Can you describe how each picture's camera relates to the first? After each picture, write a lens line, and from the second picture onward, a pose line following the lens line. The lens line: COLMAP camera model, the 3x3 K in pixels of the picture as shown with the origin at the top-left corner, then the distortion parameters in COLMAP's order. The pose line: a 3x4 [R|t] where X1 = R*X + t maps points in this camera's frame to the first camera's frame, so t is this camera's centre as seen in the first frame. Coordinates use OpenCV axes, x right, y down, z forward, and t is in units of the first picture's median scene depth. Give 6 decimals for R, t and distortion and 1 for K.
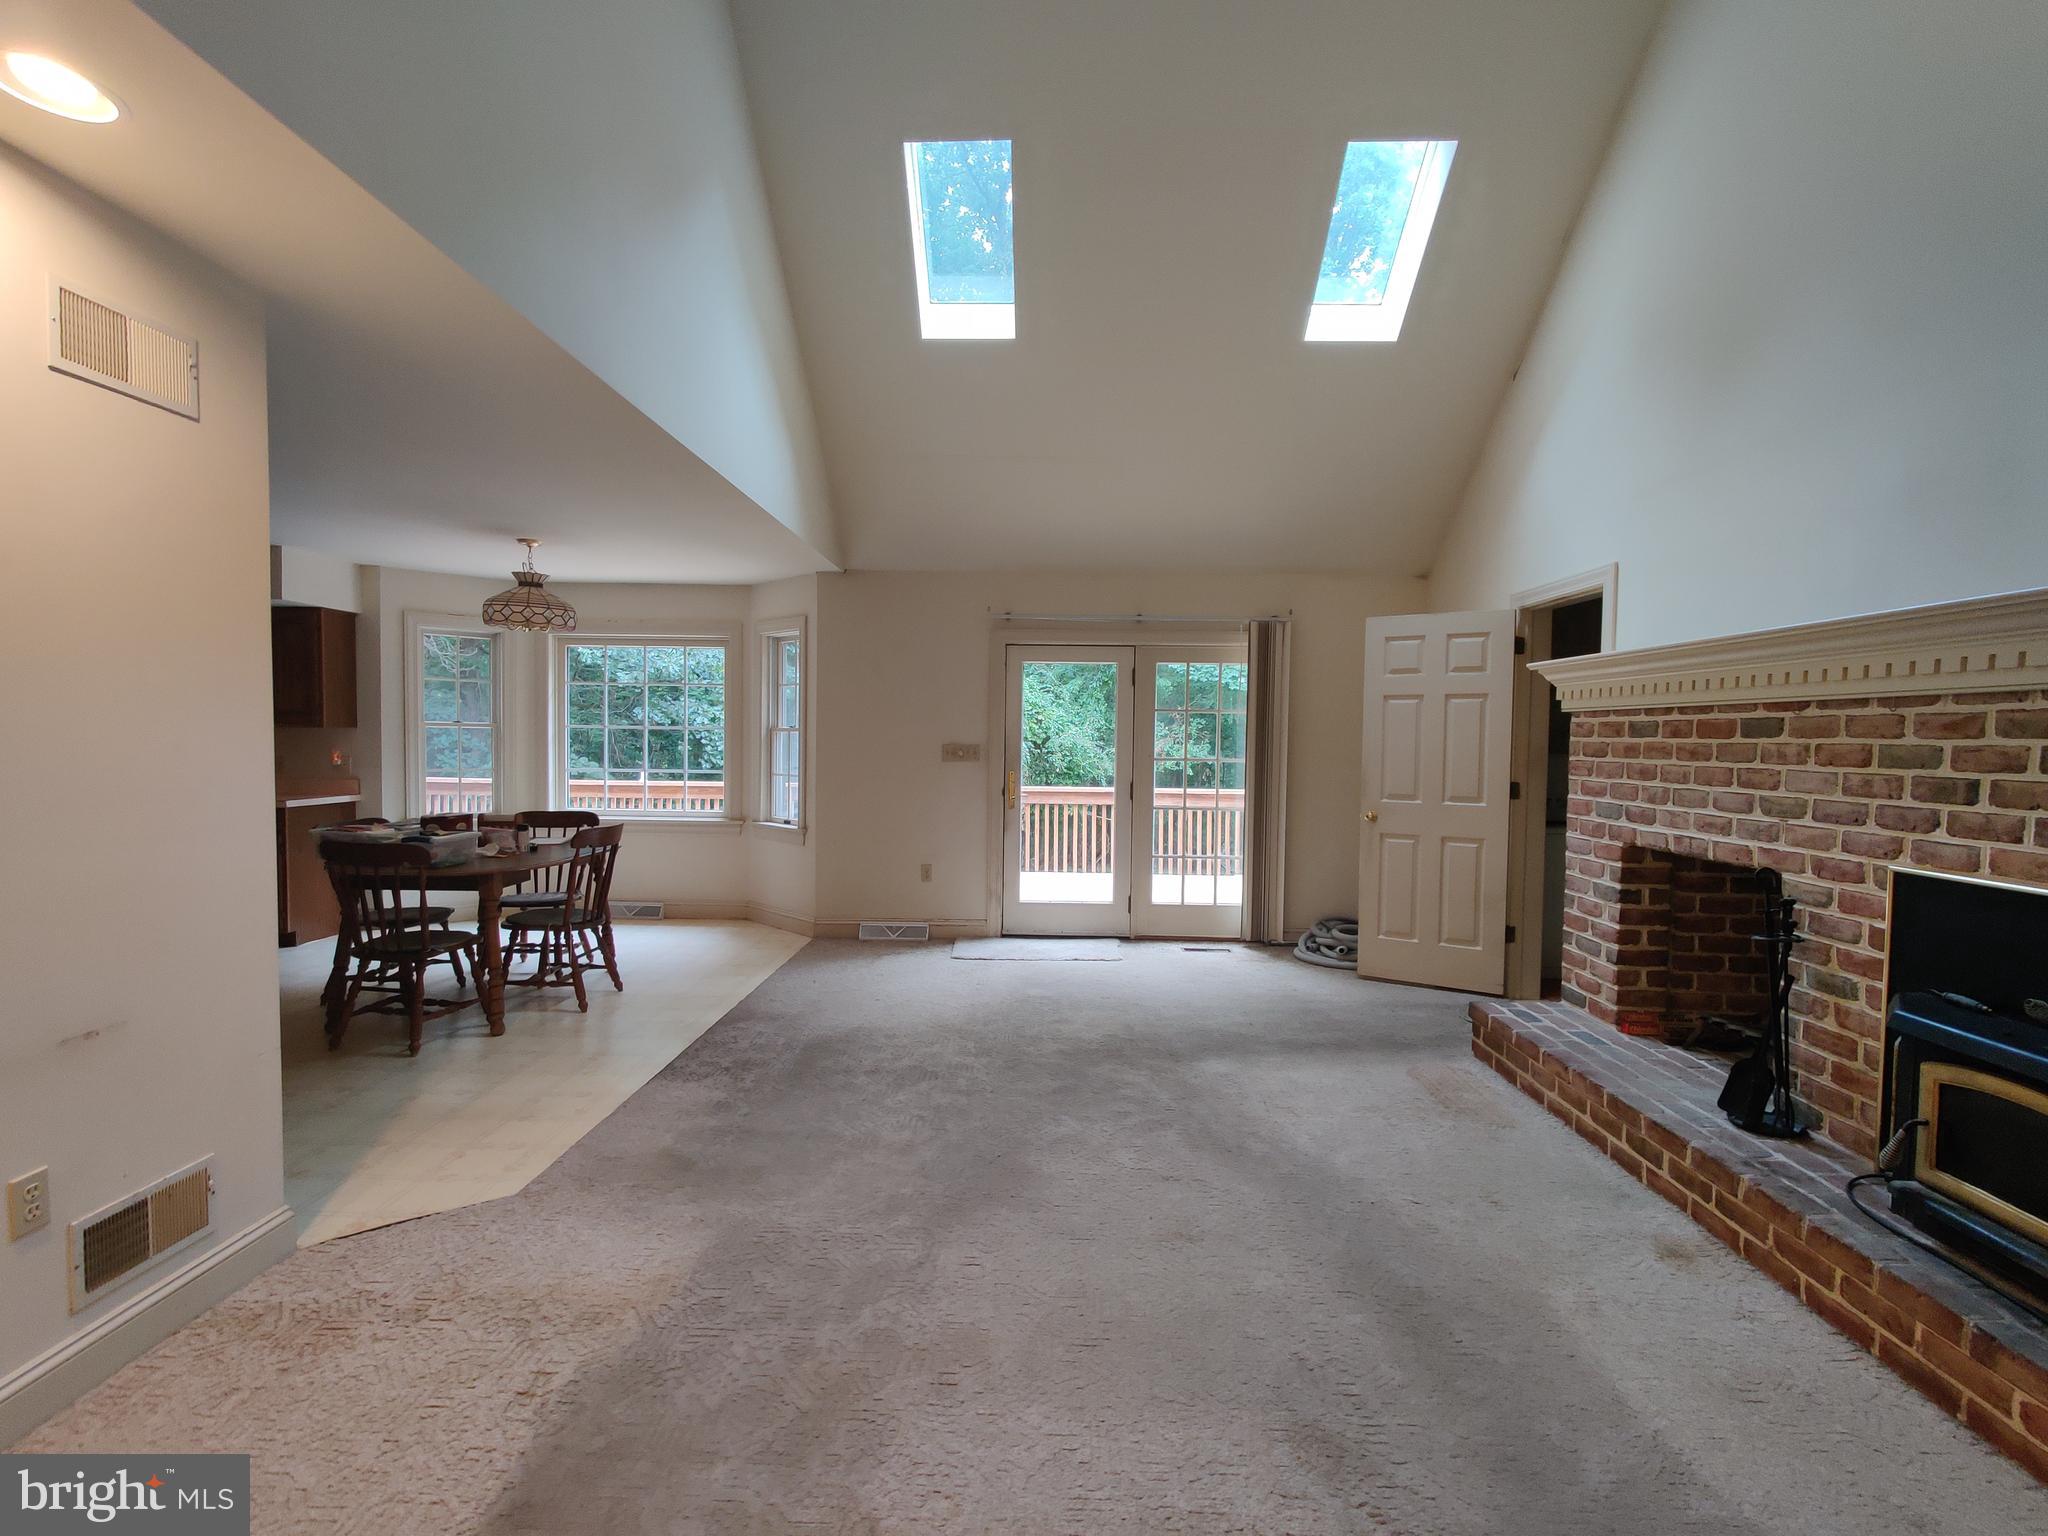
lens RADIAL K [[948.6, 0, 1024.7], [0, 948.6, 759.9], [0, 0, 1]] dist [-0.003387, -0.000304]
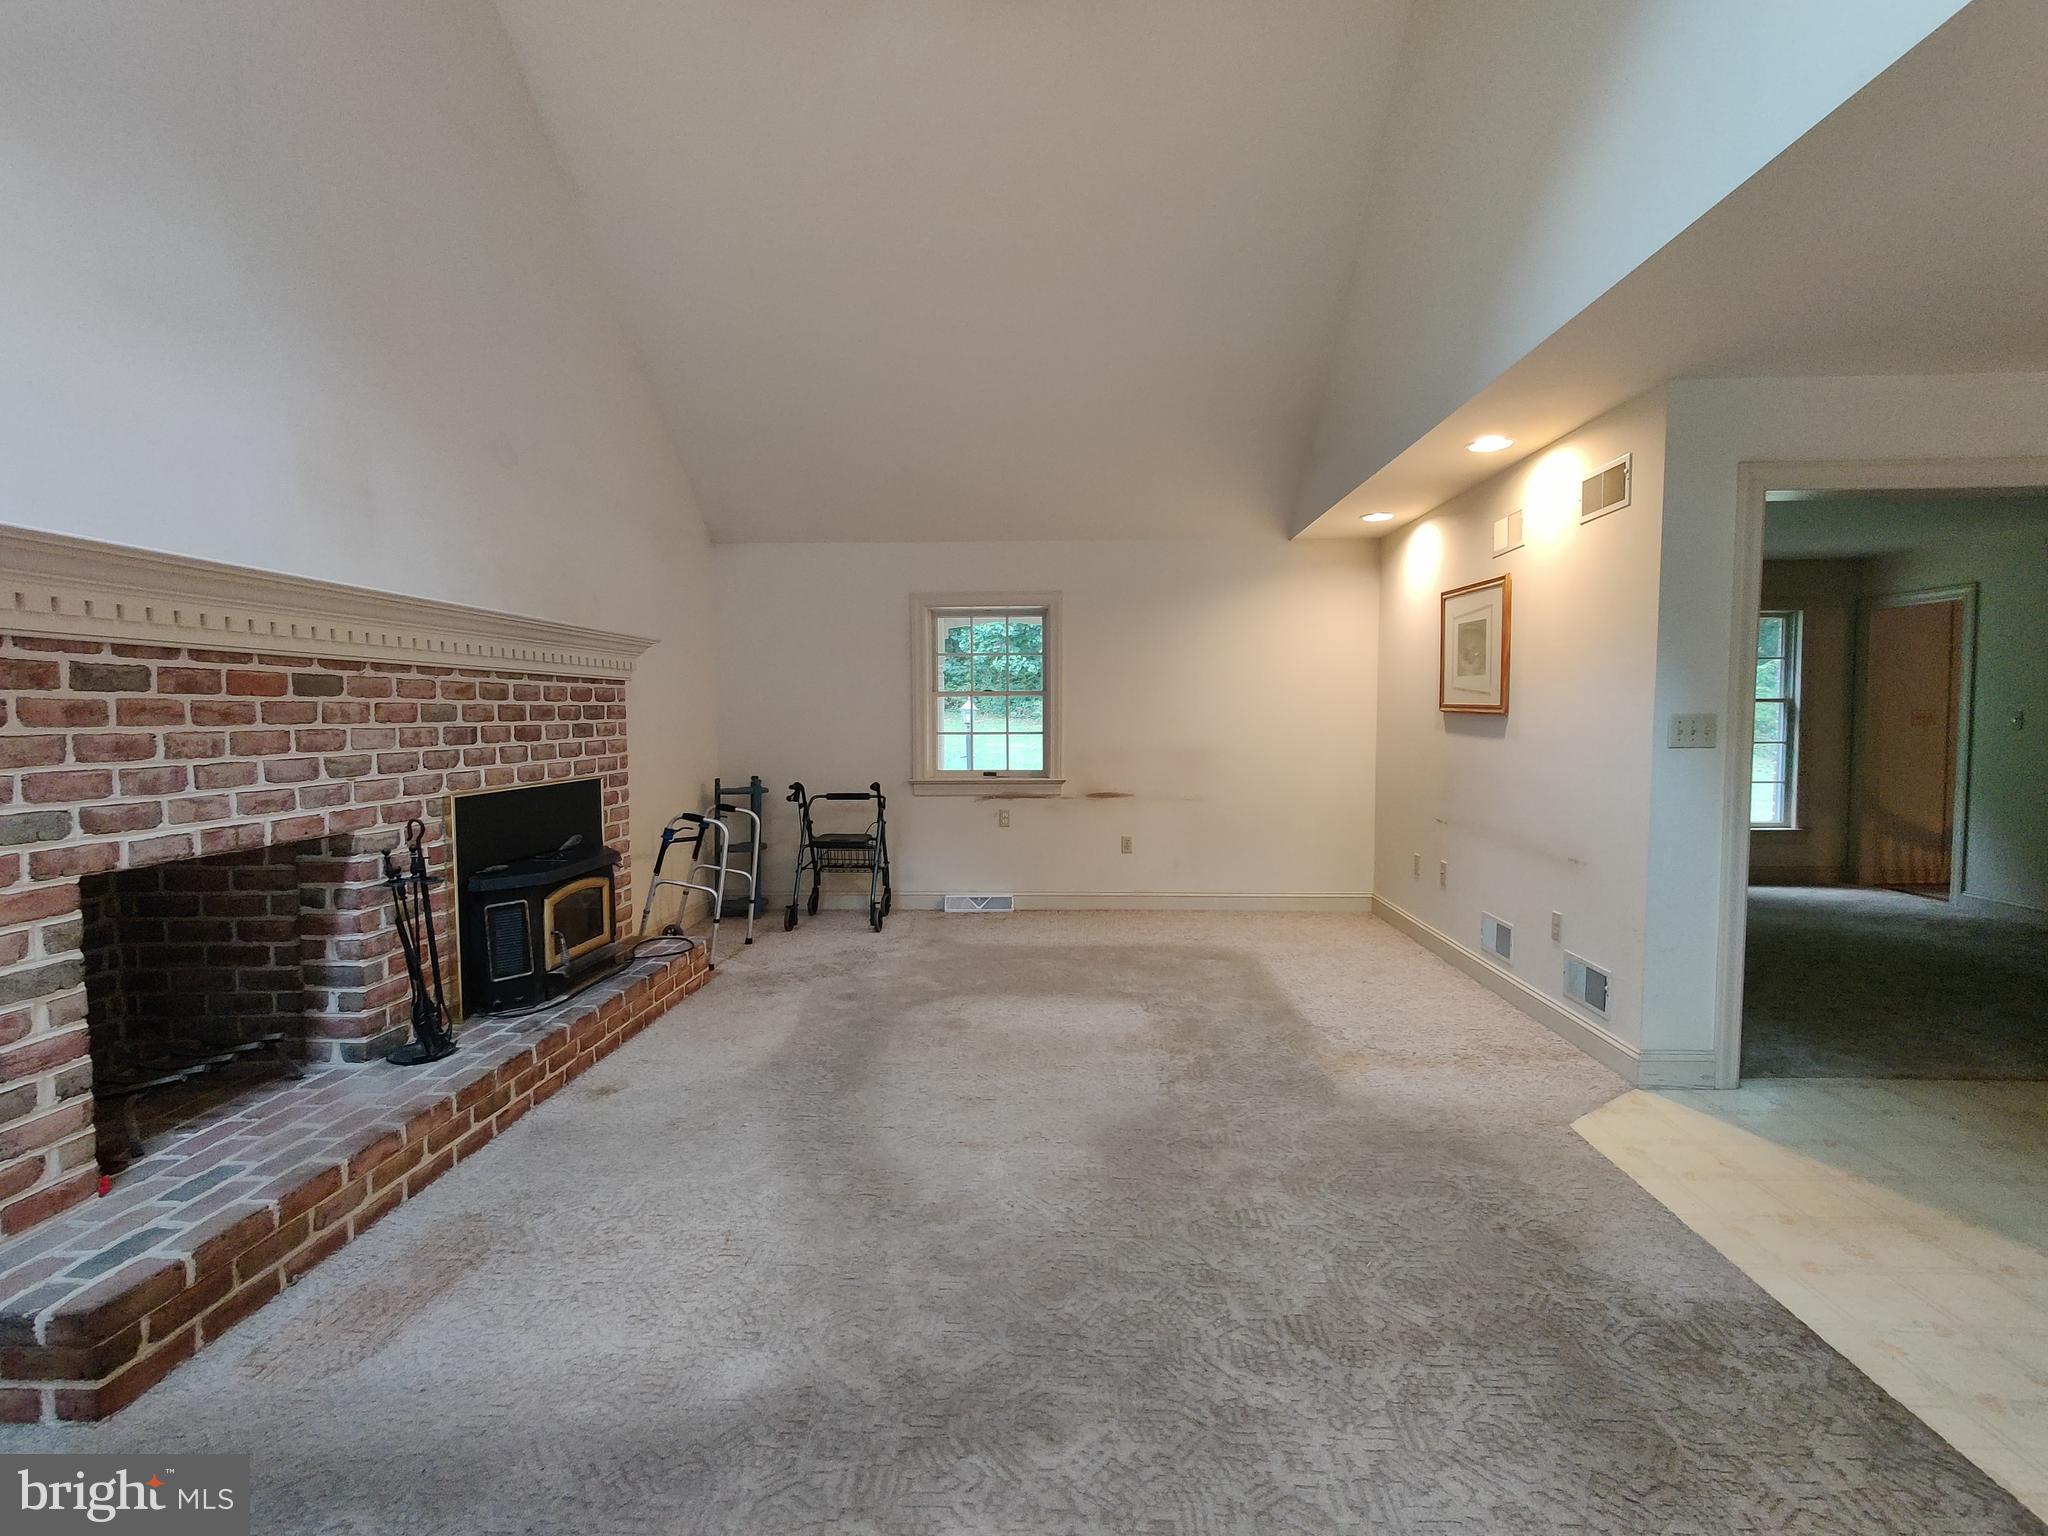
lens RADIAL K [[948.6, 0, 1029.7], [0, 948.6, 775.3], [0, 0, 1]] dist [-0.003387, -0.000304]
pose [[-0.999714, -0.009275, 0.022053, 0.057828], [-0.007250, 0.995897, 0.090208, -0.034165], [-0.022799, 0.090022, -0.995679, 1.883513]]
